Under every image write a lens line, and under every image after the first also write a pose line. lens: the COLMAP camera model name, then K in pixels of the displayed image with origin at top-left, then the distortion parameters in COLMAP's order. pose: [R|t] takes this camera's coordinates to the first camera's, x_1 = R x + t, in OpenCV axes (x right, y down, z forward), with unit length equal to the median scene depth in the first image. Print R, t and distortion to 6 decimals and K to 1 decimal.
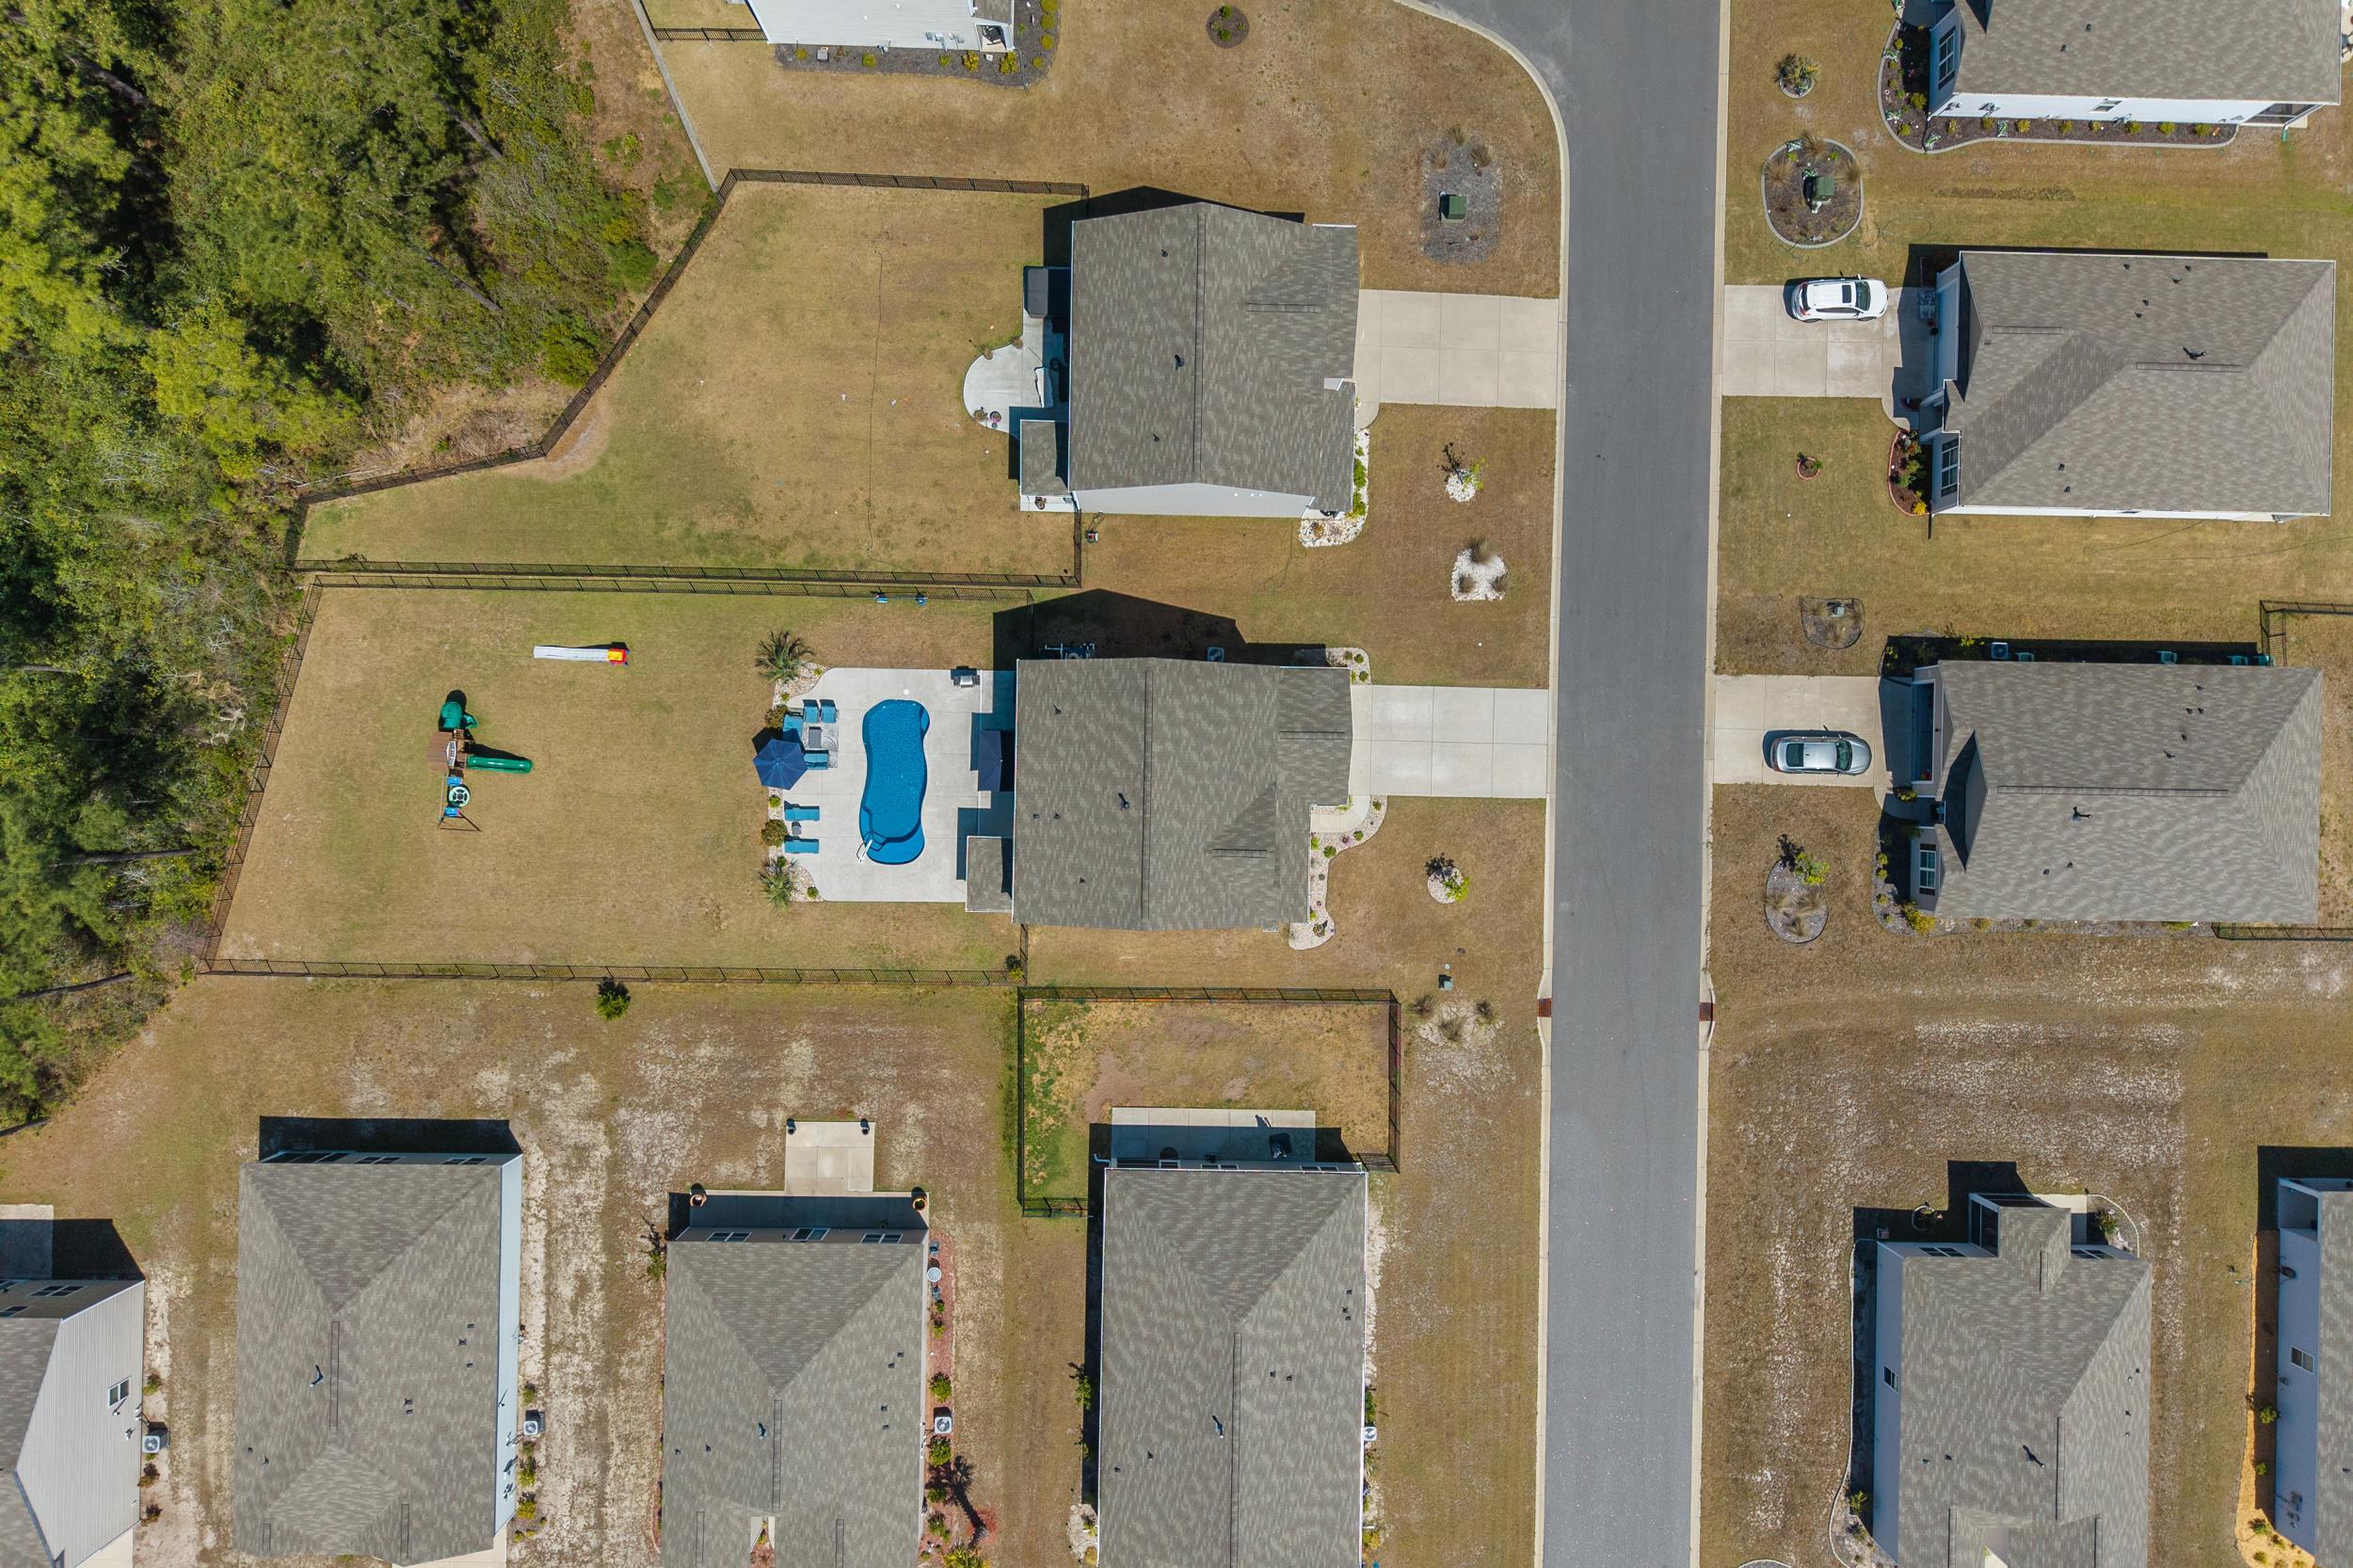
lens RADIAL K [[1578.0, 0, 1176.5], [0, 1578.0, 784.0], [0, 0, 1]] dist [0.069157, -0.099650]
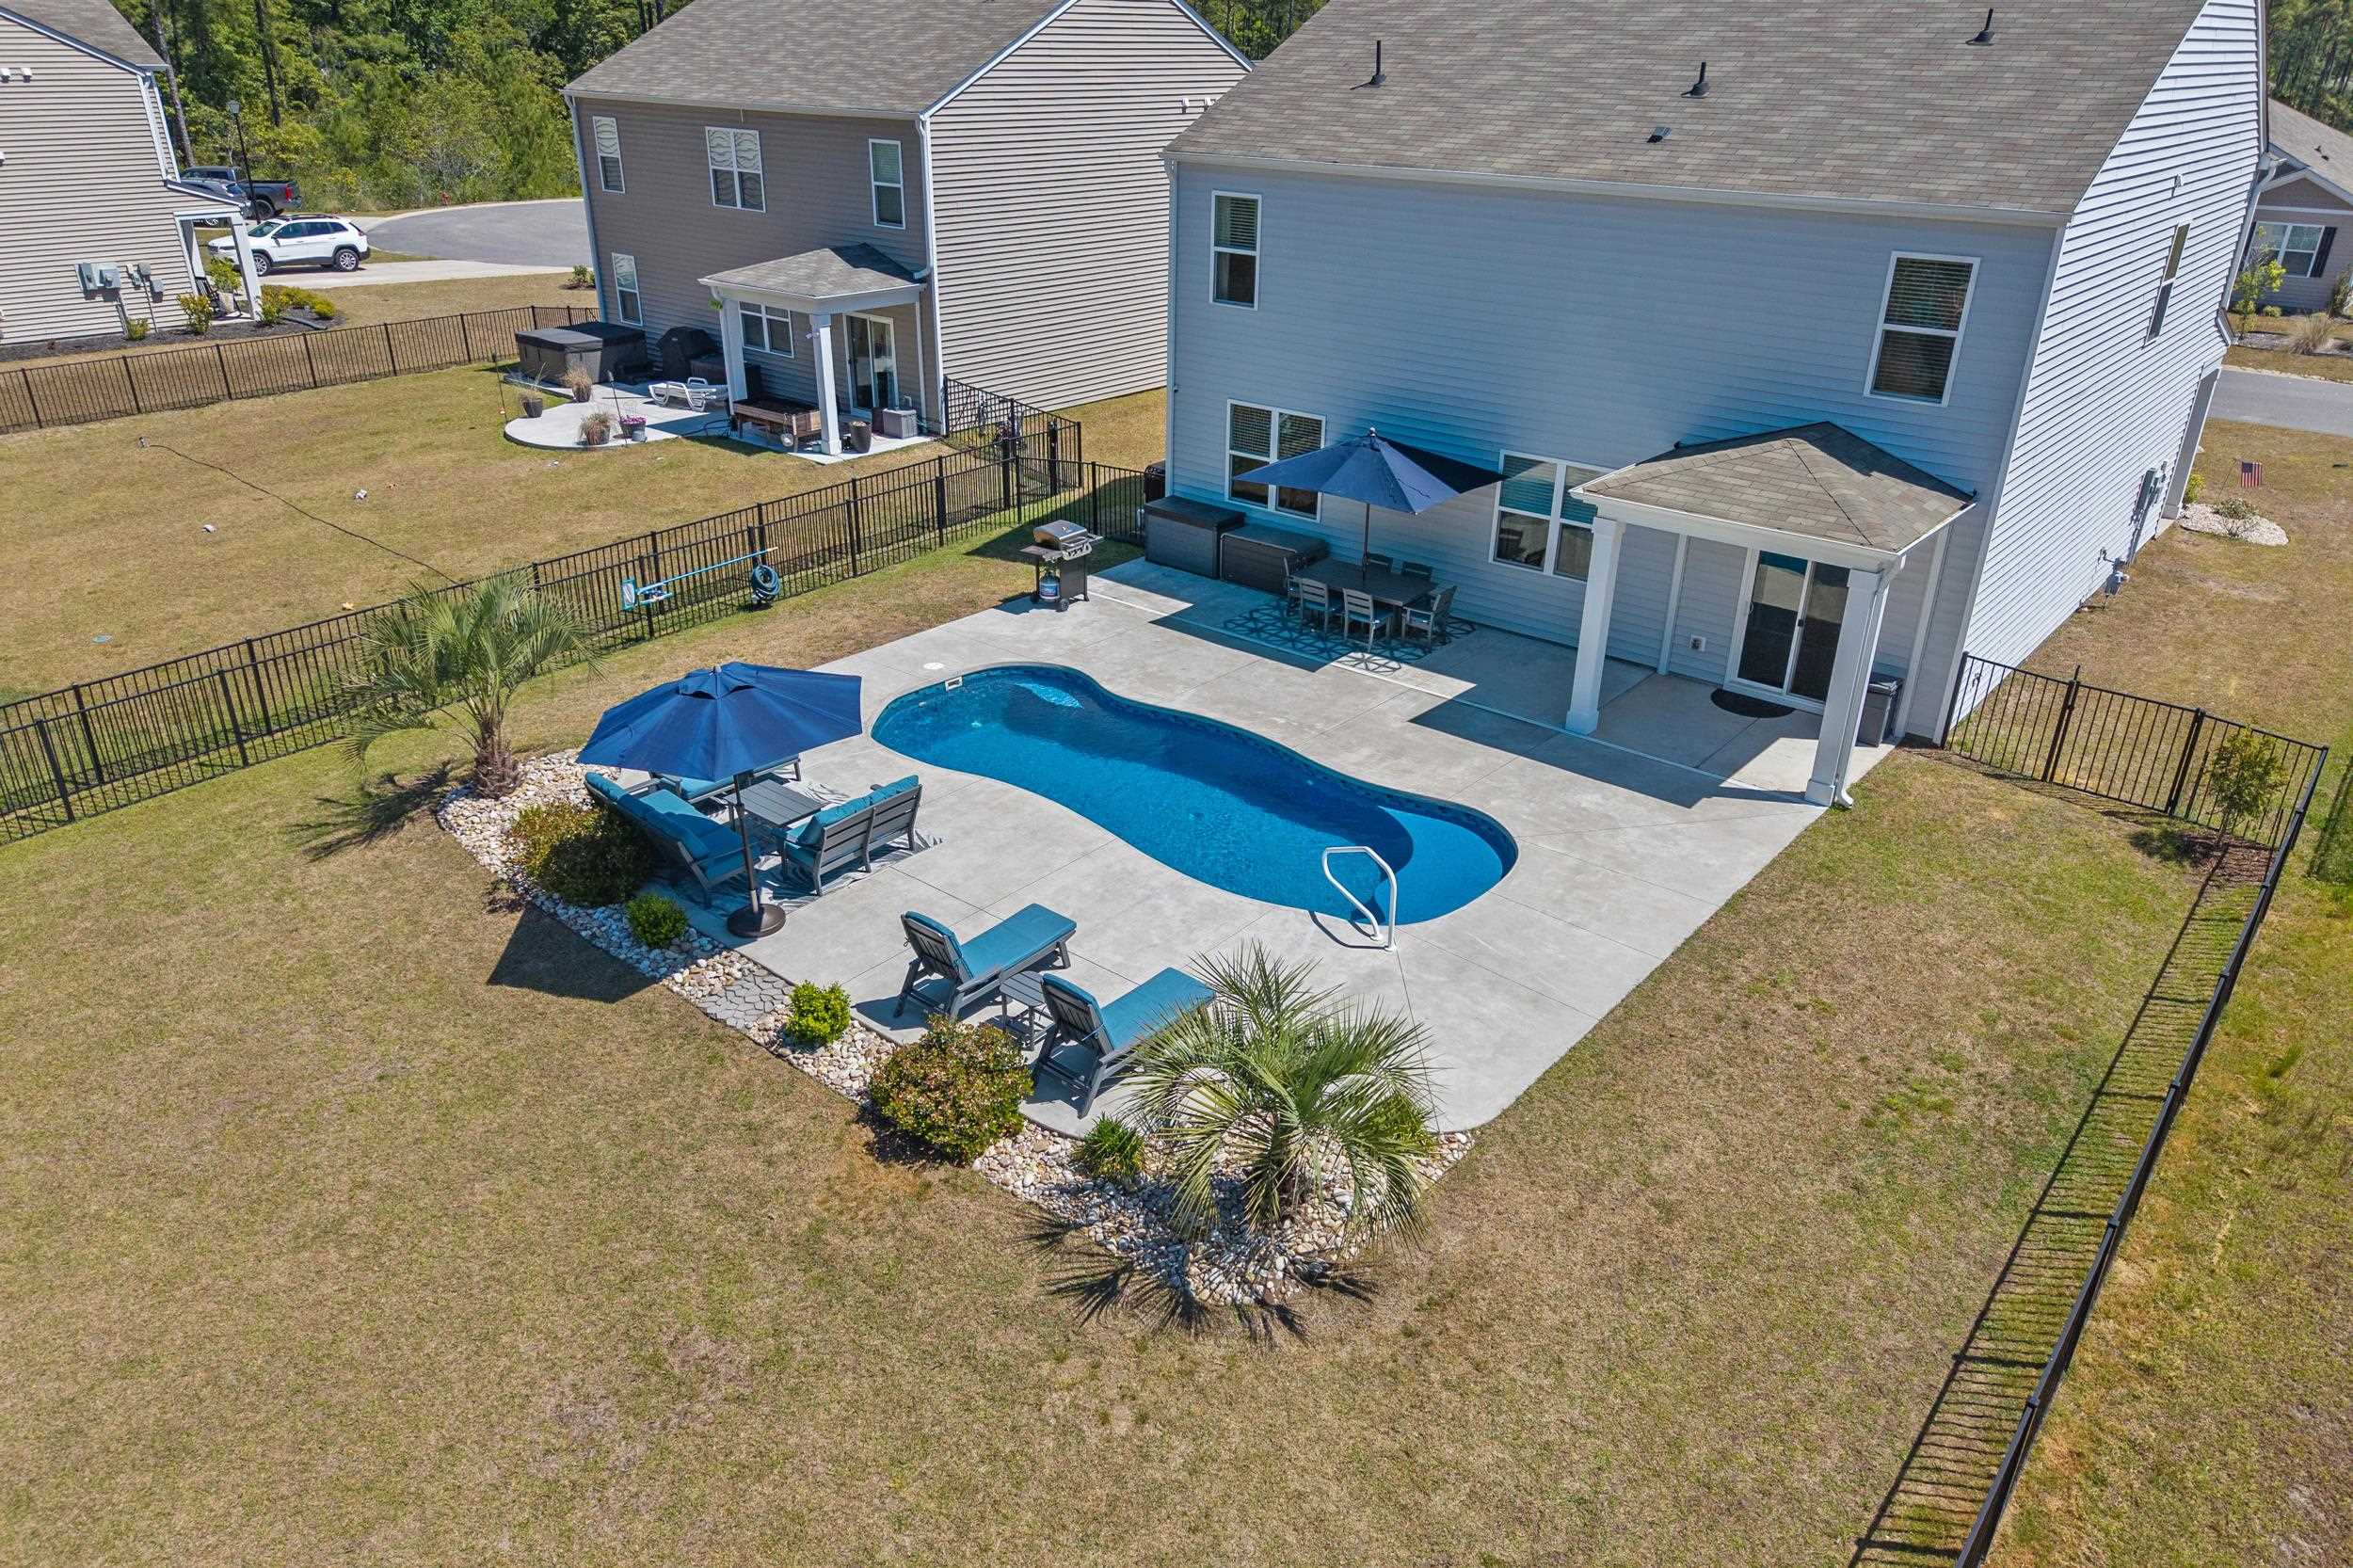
lens RADIAL K [[1578.0, 0, 1176.5], [0, 1578.0, 784.0], [0, 0, 1]] dist [0.069157, -0.099650]
pose [[0.630082, -0.352898, 0.691708, -0.334033], [0.776349, 0.267132, -0.570896, 0.129798], [0.016691, 0.896718, 0.442287, 0.894813]]
